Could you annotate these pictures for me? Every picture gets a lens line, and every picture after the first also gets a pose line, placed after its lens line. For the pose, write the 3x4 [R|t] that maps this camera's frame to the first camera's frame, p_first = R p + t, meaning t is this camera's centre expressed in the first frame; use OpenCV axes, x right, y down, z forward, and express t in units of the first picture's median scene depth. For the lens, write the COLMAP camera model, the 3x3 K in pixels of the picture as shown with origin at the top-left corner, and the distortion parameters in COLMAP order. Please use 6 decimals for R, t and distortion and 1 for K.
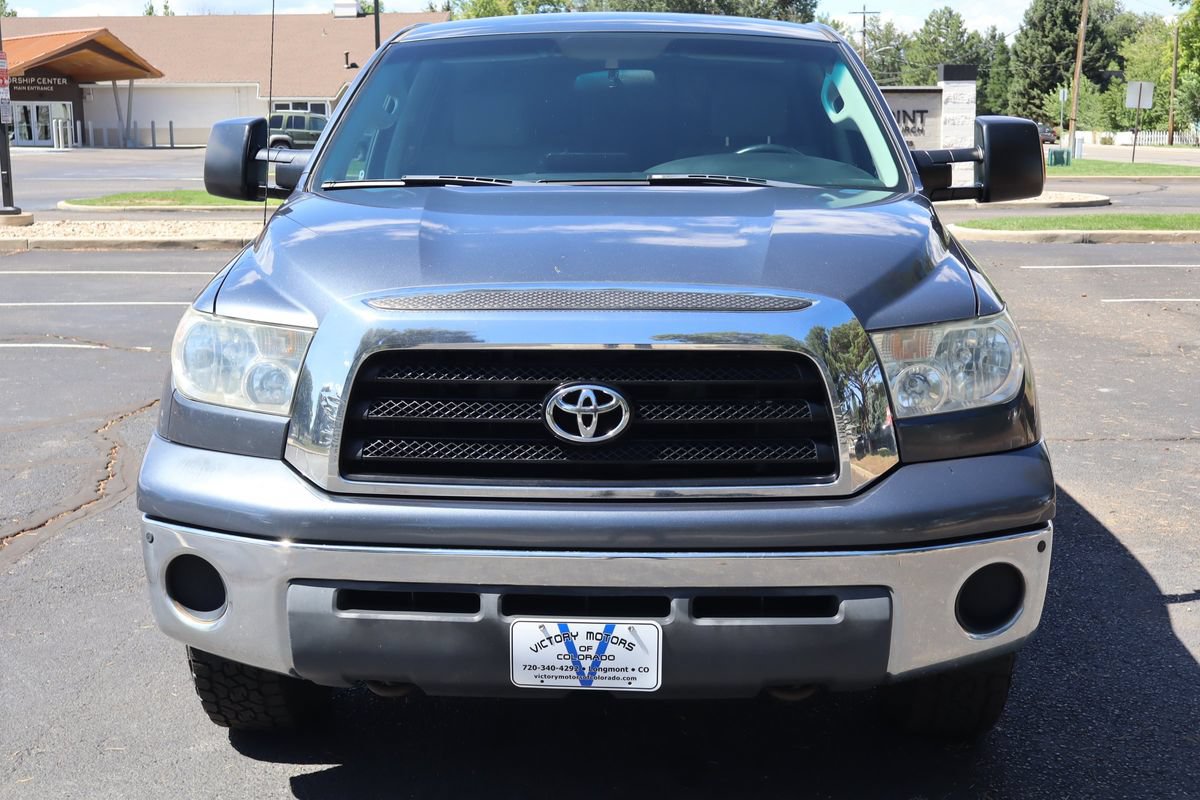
lens RADIAL K [[1612.7, 0, 600.0], [0, 1612.7, 400.0], [0, 0, 1]] dist [0.008277, -0.025105]
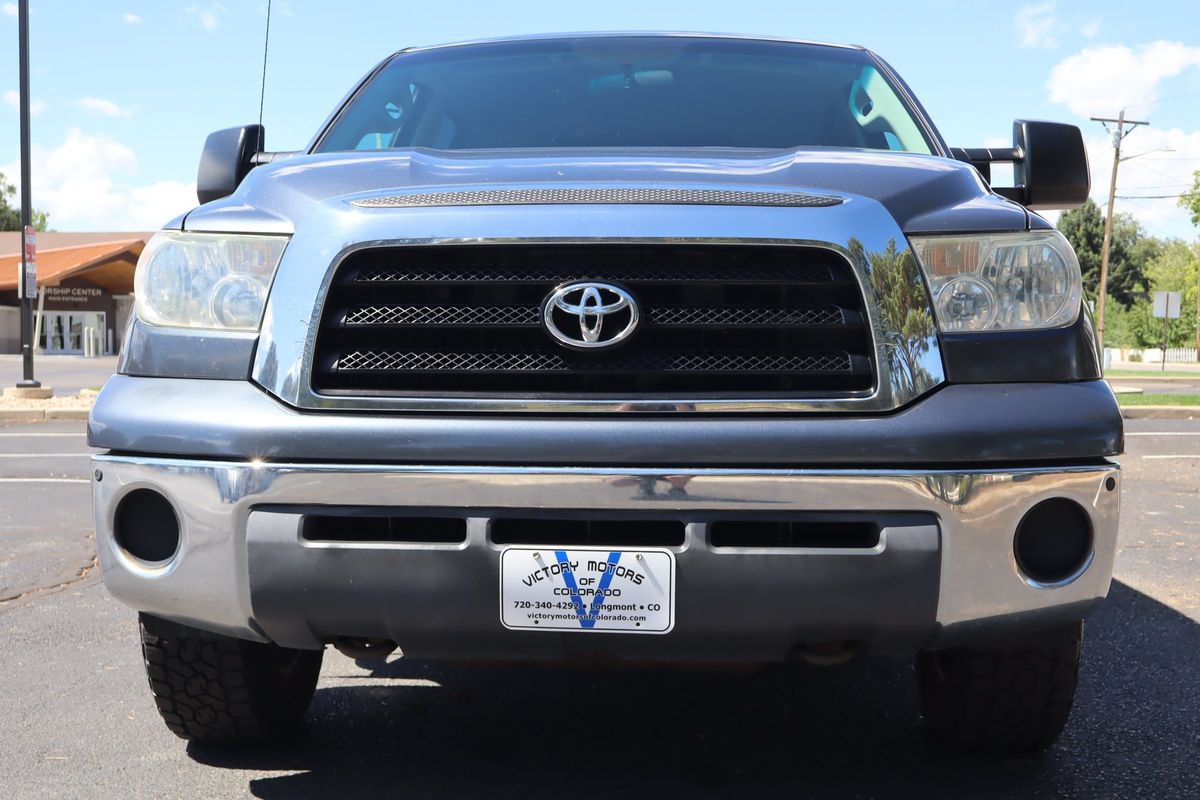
lens RADIAL K [[1612.7, 0, 600.0], [0, 1612.7, 400.0], [0, 0, 1]] dist [0.008277, -0.025105]
pose [[0.999828, 0.005245, -0.017770, 0.012267], [-0.007848, 0.988688, -0.149781, 0.177093], [0.016783, 0.149895, 0.988559, 0.123012]]
